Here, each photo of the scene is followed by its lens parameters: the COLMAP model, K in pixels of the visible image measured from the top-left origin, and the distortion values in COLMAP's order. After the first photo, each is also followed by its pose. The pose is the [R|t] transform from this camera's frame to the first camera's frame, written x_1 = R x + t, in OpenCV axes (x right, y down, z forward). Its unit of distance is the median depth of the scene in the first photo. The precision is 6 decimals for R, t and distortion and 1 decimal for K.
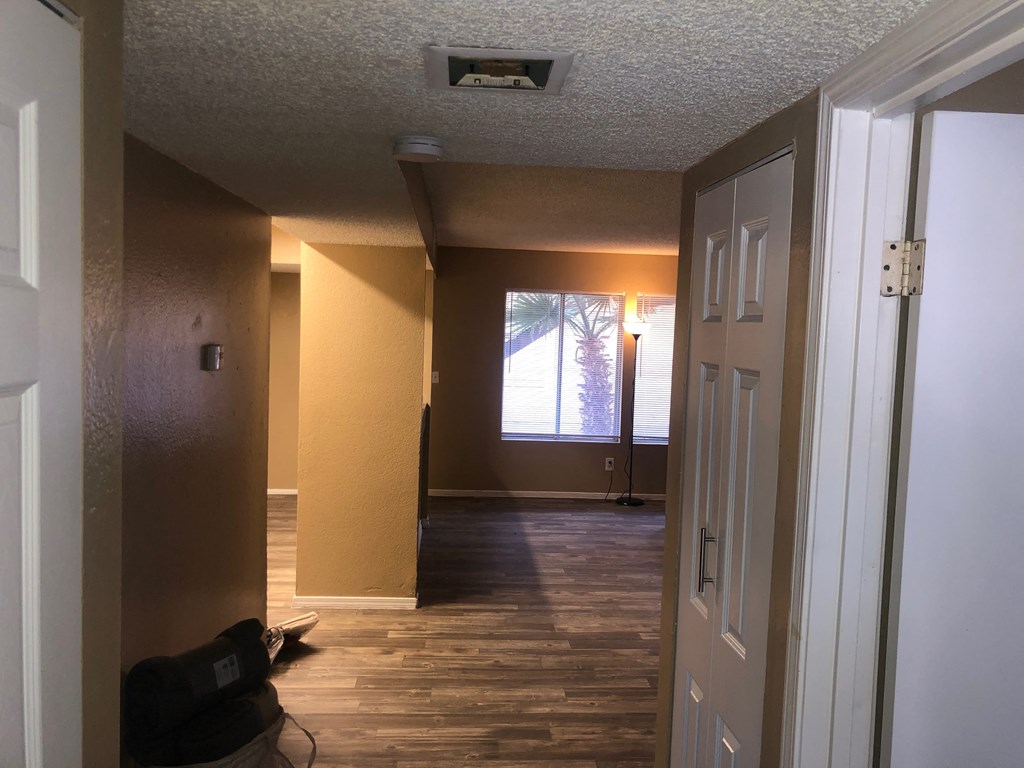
lens RADIAL K [[835.4, 0, 512.1], [0, 835.4, 366.3], [0, 0, 1]] dist [0.020714, -0.004410]
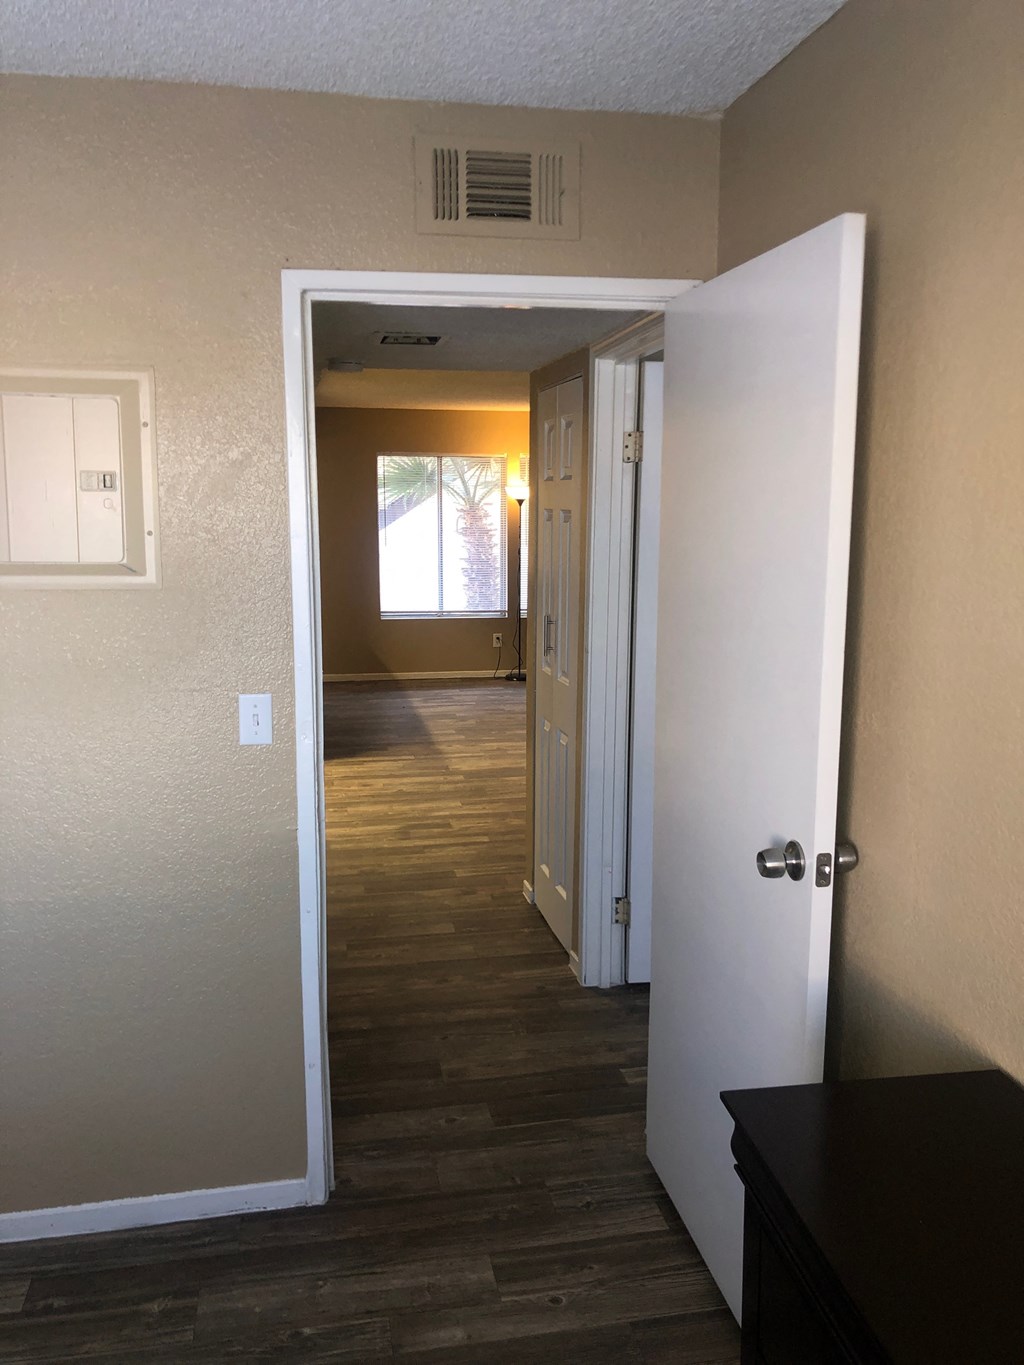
lens RADIAL K [[1108.7, 0, 512.0], [0, 1108.7, 682.5], [0, 0, 1]] dist [0.152980, -0.001104]
pose [[0.991363, -0.050305, 0.121114, -0.034329], [0.035835, 0.992269, 0.118819, 0.025885], [-0.126155, -0.113453, 0.985502, -0.392512]]
